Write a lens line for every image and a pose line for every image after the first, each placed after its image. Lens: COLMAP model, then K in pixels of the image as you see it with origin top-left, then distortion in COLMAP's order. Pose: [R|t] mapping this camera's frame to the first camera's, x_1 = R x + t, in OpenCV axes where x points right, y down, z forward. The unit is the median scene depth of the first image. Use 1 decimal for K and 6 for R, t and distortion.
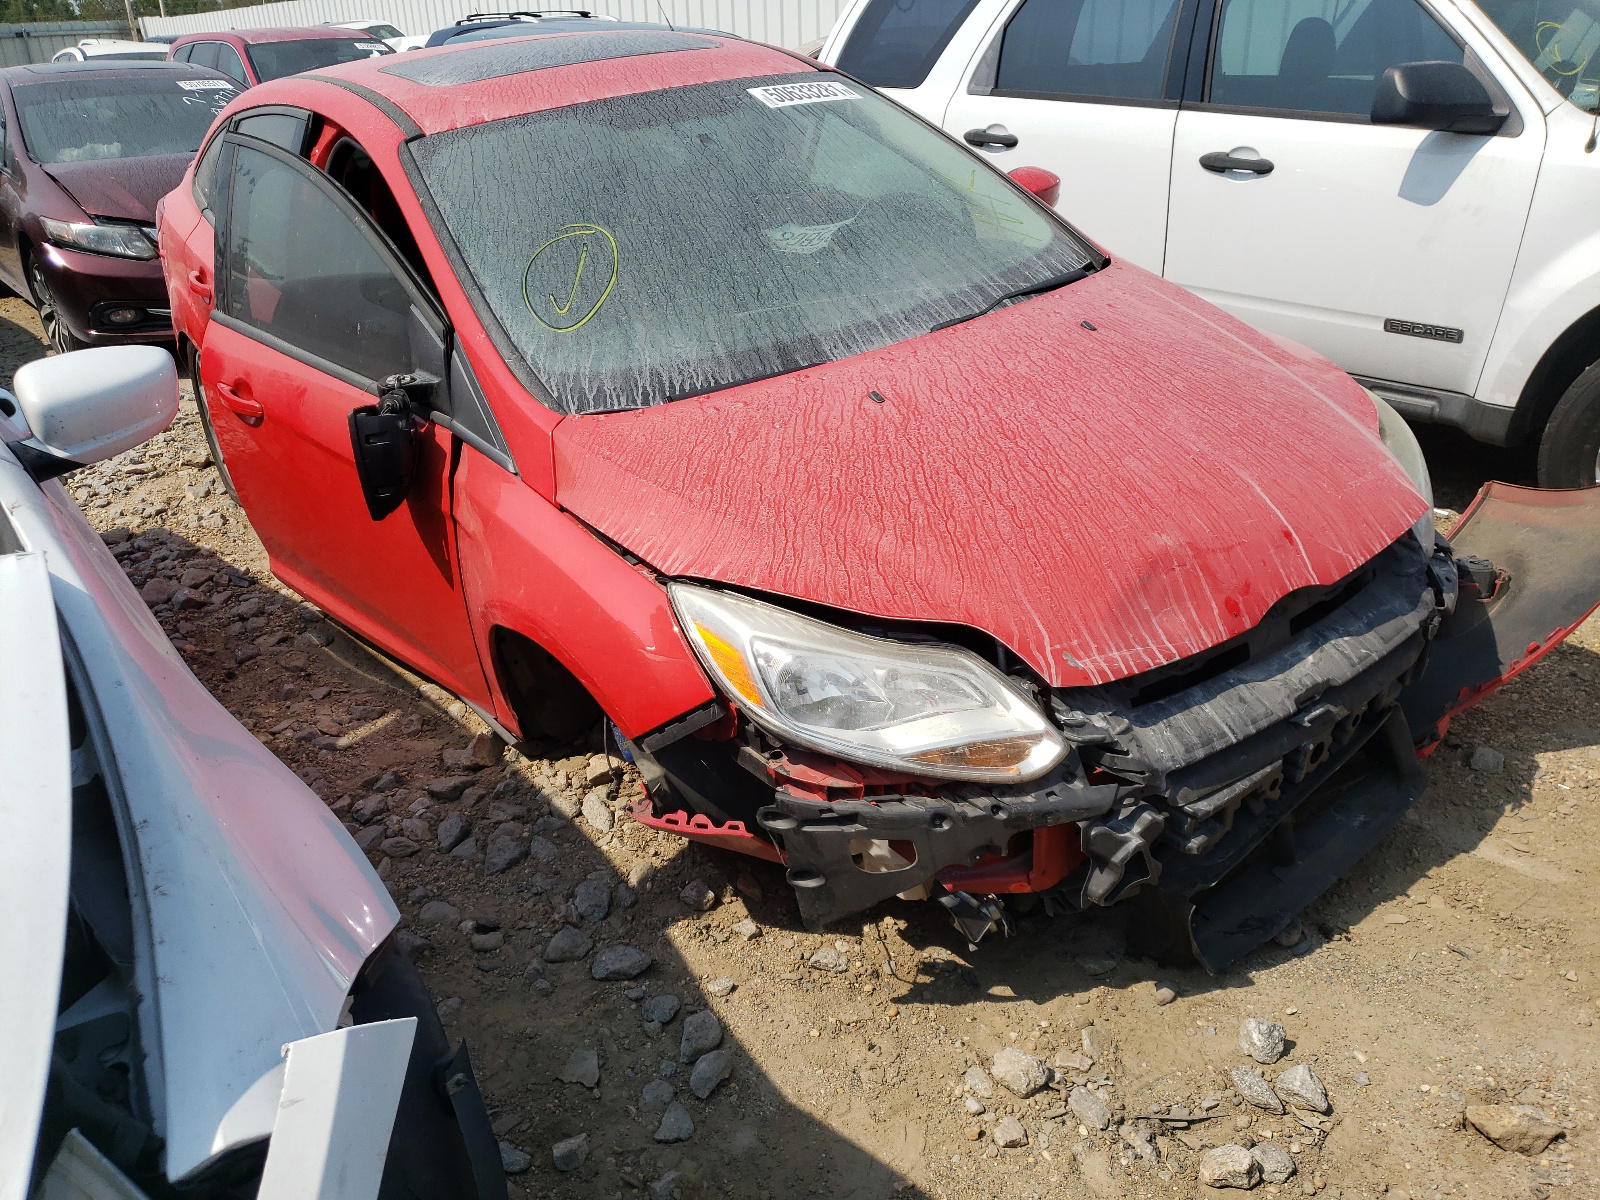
lens RADIAL K [[1301.7, 0, 796.2], [0, 1301.7, 601.4], [0, 0, 1]] dist [0.025461, -0.008892]
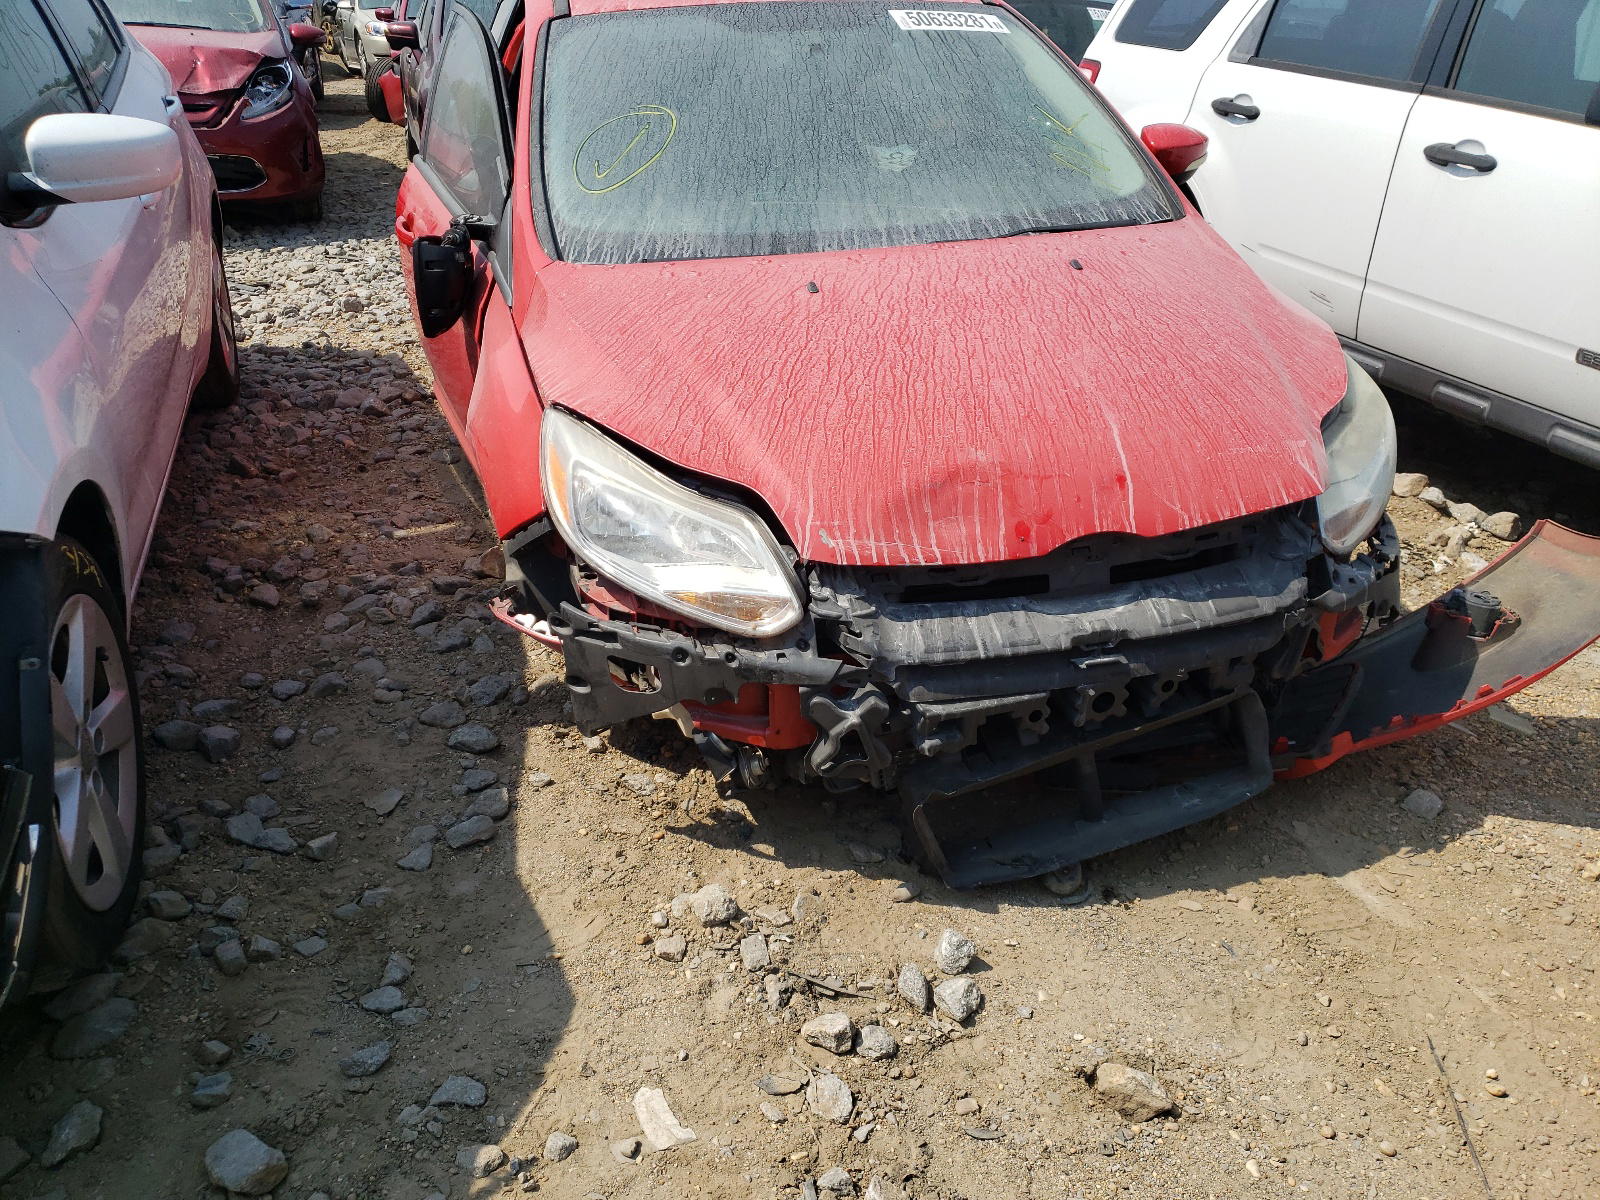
lens RADIAL K [[1301.7, 0, 796.2], [0, 1301.7, 601.4], [0, 0, 1]] dist [0.025461, -0.008892]
pose [[0.932712, 0.225499, -0.281423, 0.450867], [-0.220057, 0.974141, 0.051231, 0.042876], [0.285698, 0.014146, 0.958215, -0.011376]]
